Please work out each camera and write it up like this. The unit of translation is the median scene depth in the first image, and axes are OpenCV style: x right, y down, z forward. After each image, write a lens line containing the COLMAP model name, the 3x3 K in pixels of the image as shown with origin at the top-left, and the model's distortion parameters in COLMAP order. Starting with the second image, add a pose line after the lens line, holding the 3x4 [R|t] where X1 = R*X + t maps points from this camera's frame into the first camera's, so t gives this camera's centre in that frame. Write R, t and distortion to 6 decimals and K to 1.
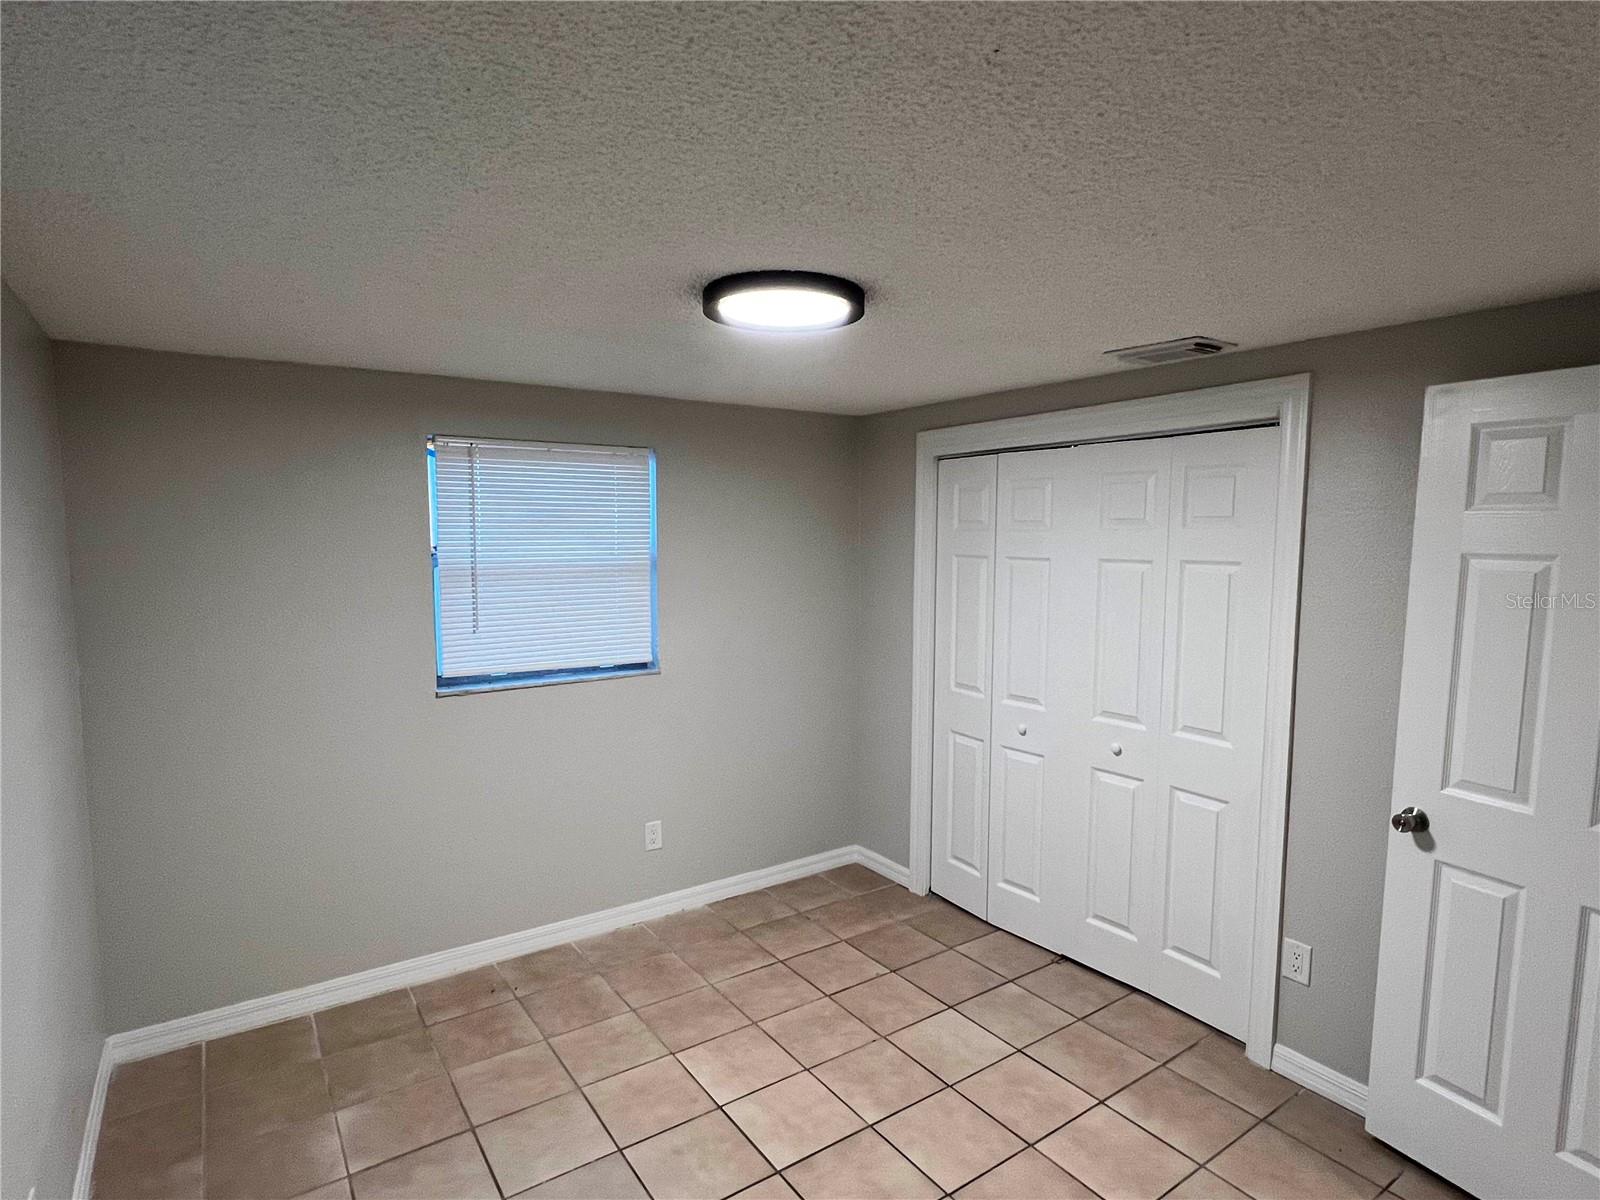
lens RADIAL K [[849.3, 0, 797.9], [0, 849.3, 615.8], [0, 0, 1]] dist [-0.003125, 0.000003]
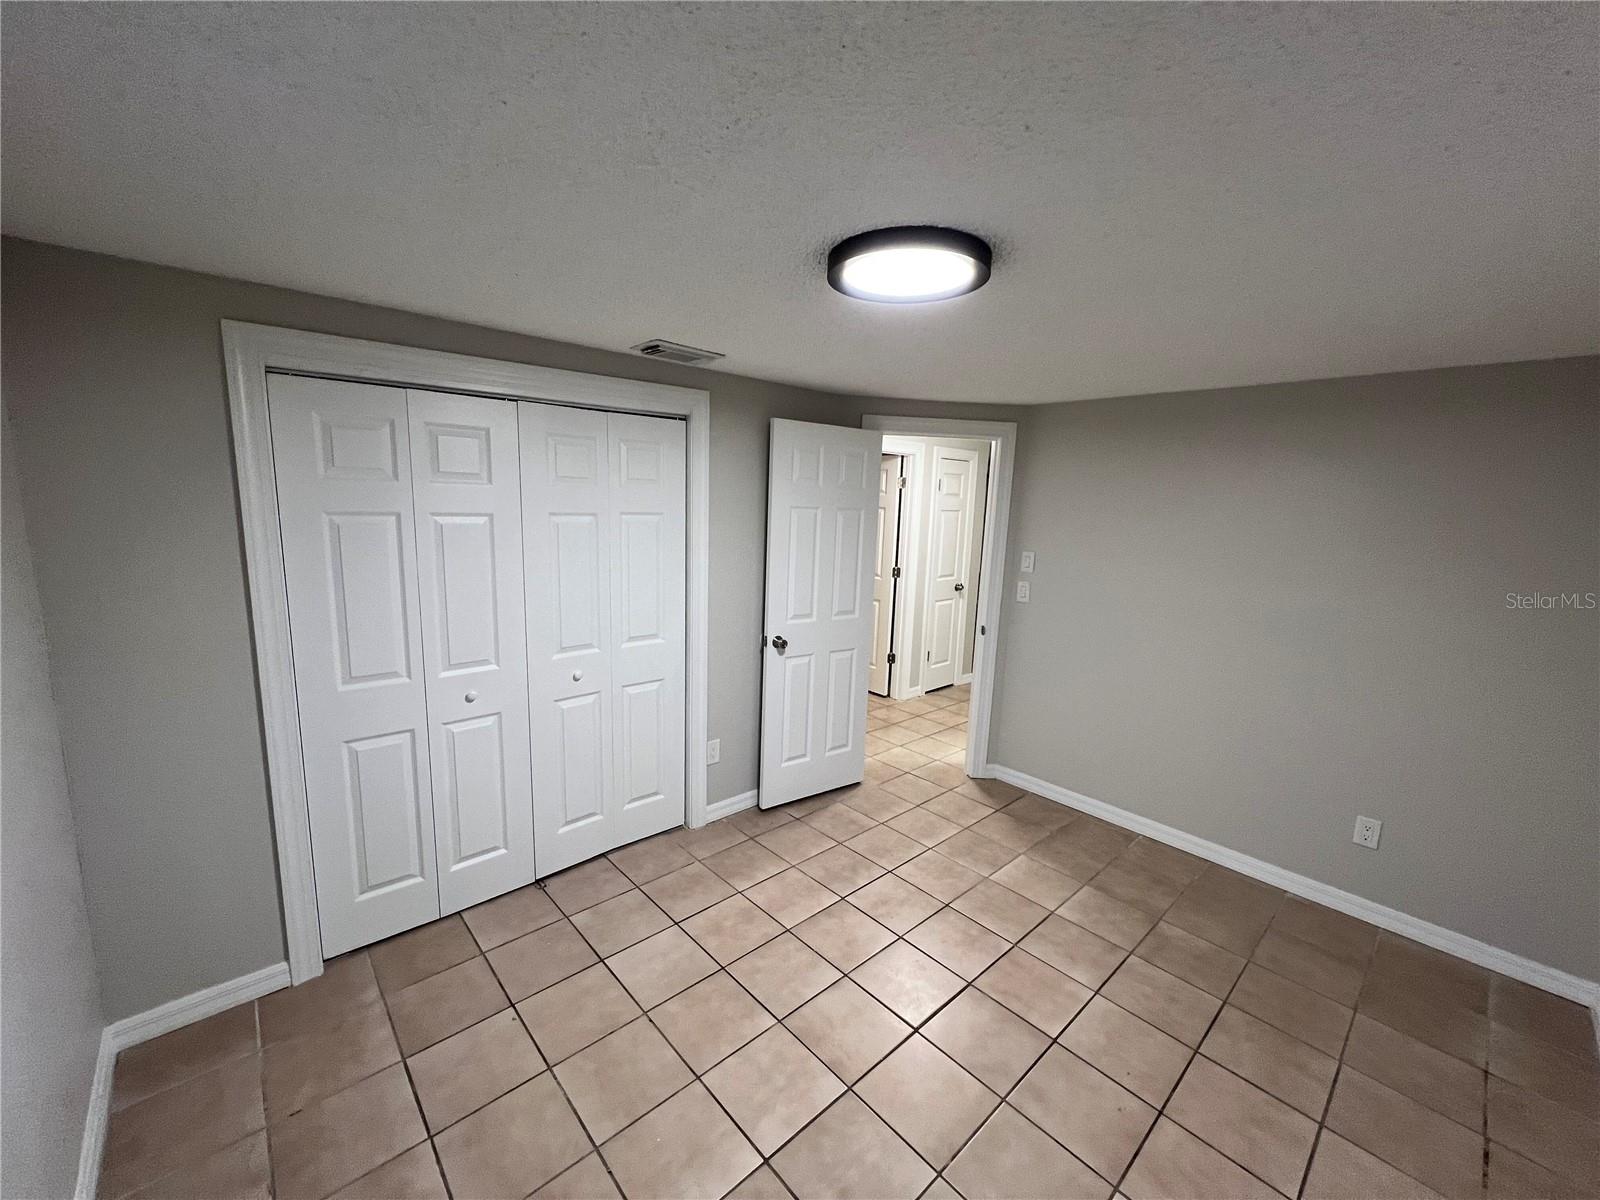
lens RADIAL K [[639.0, 0, 799.0], [0, 639.0, 603.6], [0, 0, 1]] dist [-0.001272, 0.000161]
pose [[-0.132981, -0.169960, 0.976437, -0.517254], [0.063018, 0.981744, 0.179466, -0.081017], [-0.989113, 0.085399, -0.119843, 0.804094]]
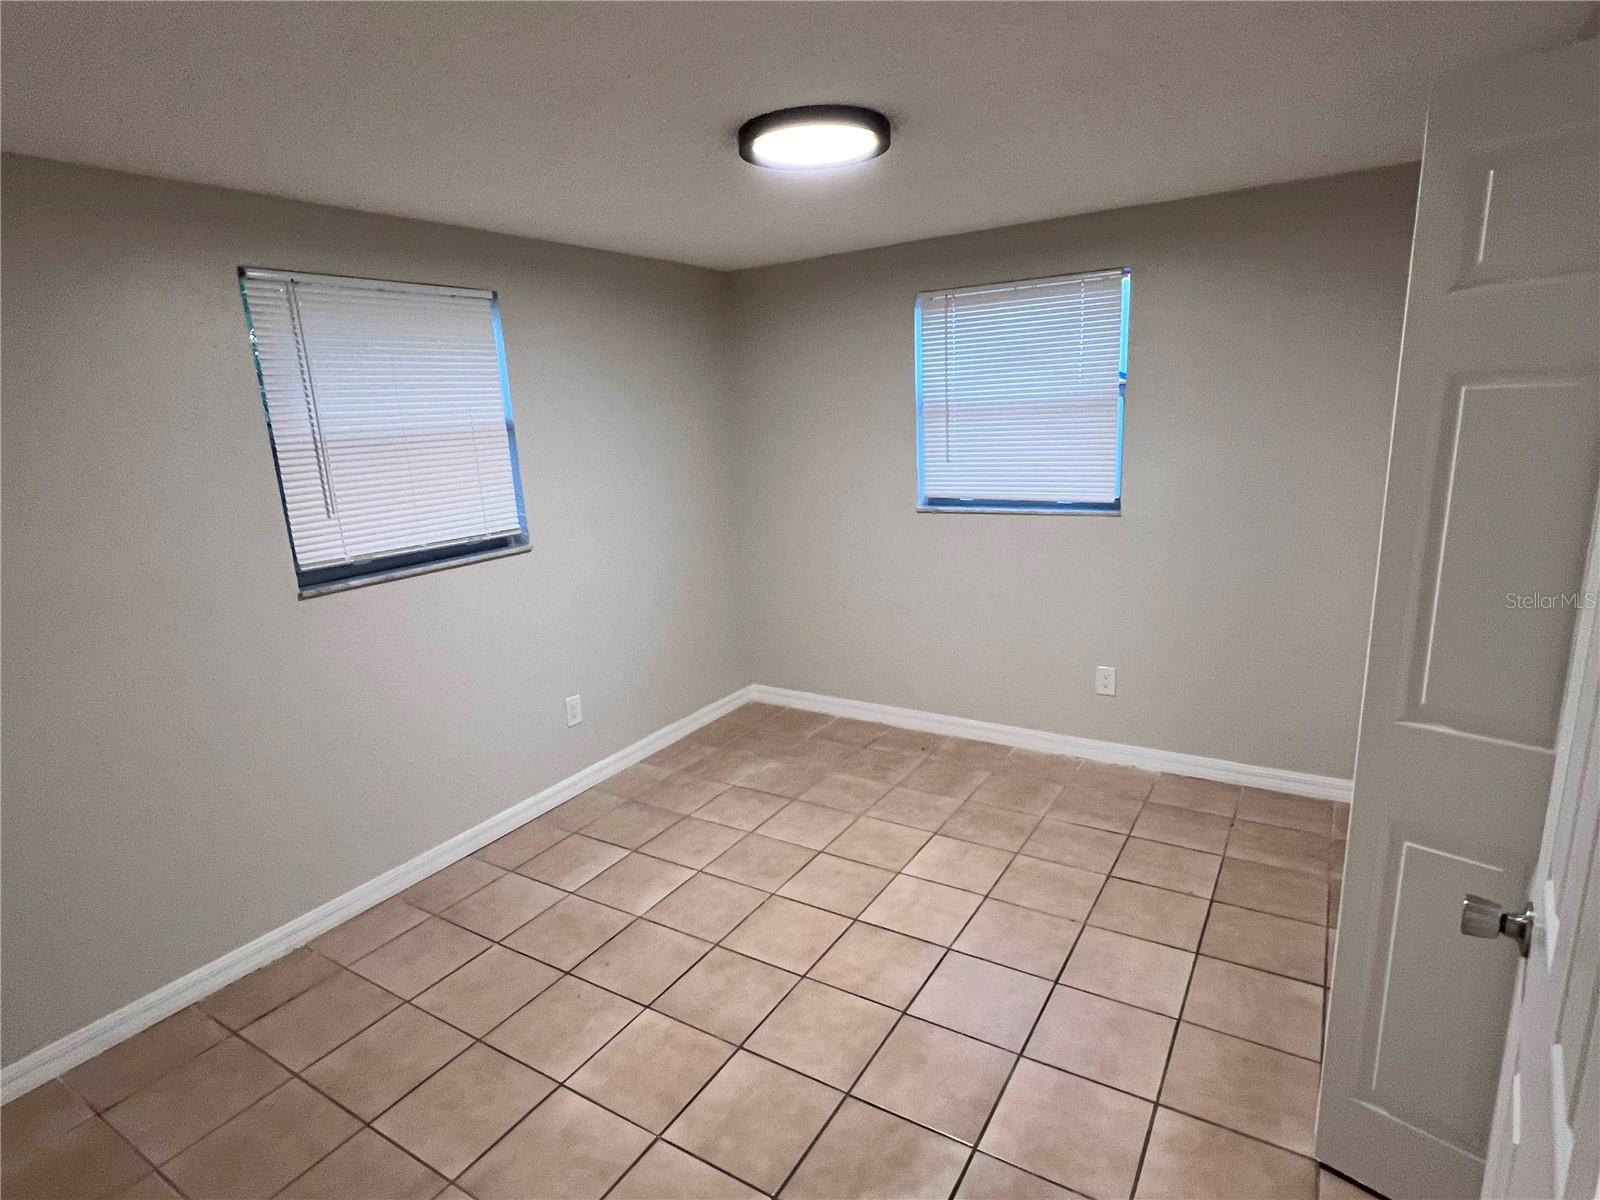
lens RADIAL K [[864.6, 0, 793.4], [0, 864.6, 598.1], [0, 0, 1]] dist [0.000985, 0.000506]
pose [[0.394367, 0.181860, -0.900778, 0.691570], [-0.038857, 0.982646, 0.181376, -0.003349], [0.918131, -0.036527, 0.394590, 0.330770]]
